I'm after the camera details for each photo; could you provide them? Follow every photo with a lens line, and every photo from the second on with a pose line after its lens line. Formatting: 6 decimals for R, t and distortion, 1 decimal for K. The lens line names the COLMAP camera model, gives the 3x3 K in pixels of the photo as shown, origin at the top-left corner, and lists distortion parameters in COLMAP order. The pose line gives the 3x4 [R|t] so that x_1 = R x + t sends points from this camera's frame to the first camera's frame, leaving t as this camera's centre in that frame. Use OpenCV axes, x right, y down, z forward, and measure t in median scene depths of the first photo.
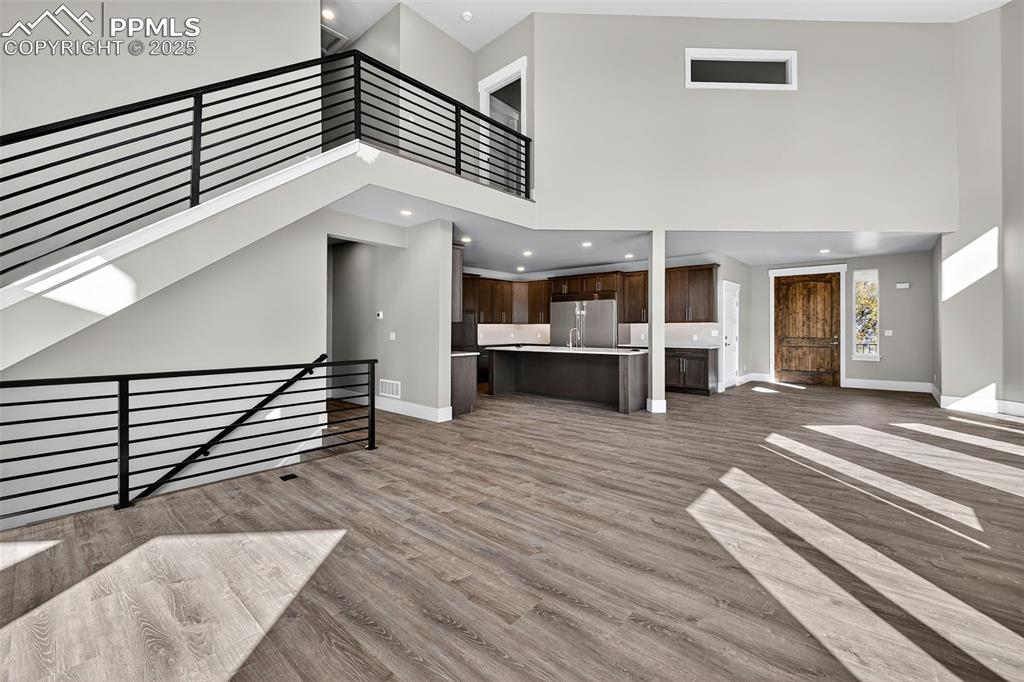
lens RADIAL K [[423.5, 0, 522.4], [0, 423.5, 325.5], [0, 0, 1]] dist [-0.002141, 0.000056]
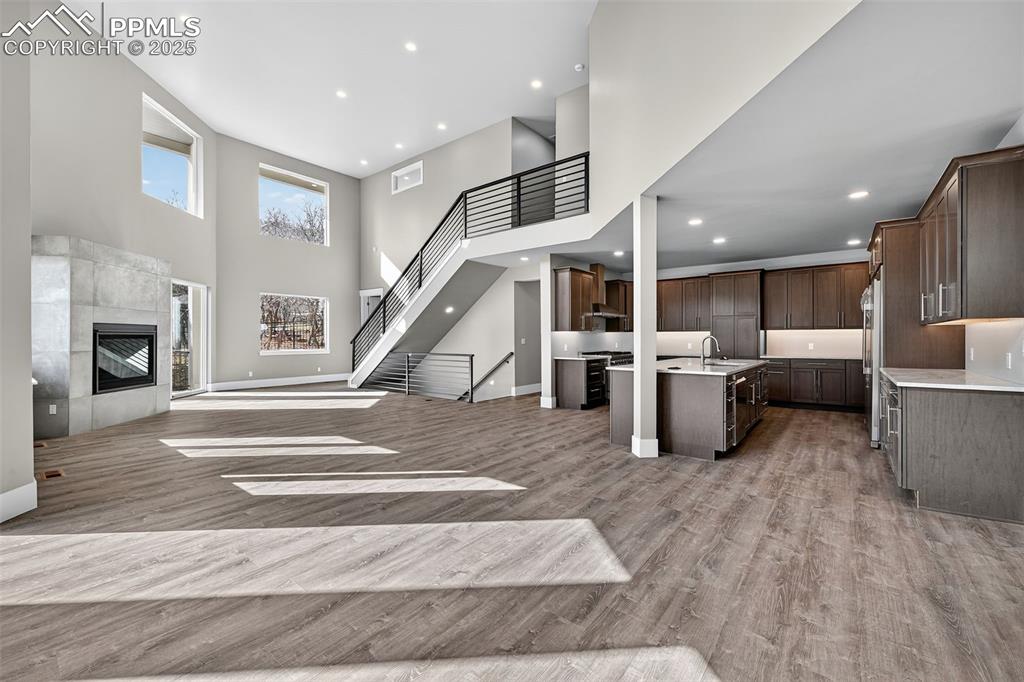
lens RADIAL K [[423.5, 0, 507.3], [0, 423.5, 335.9], [0, 0, 1]] dist [-0.002141, 0.000056]
pose [[0.034280, -0.002394, -0.999409, 0.681685], [0.010109, 0.999947, -0.002048, 0.003080], [0.999361, -0.010033, 0.034303, 0.504086]]
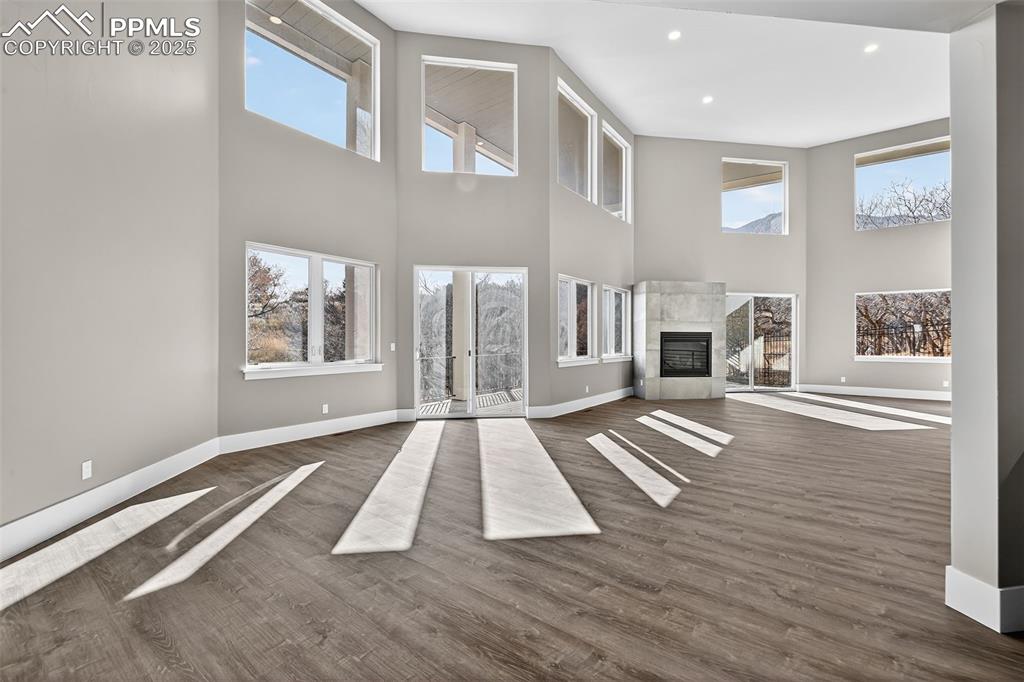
lens RADIAL K [[423.5, 0, 516.9], [0, 423.5, 345.7], [0, 0, 1]] dist [-0.002141, 0.000056]
pose [[-0.997433, -0.001736, -0.071592, 0.451292], [-0.002034, 0.999990, 0.004090, 0.005502], [0.071584, 0.004225, -0.997426, 0.867417]]
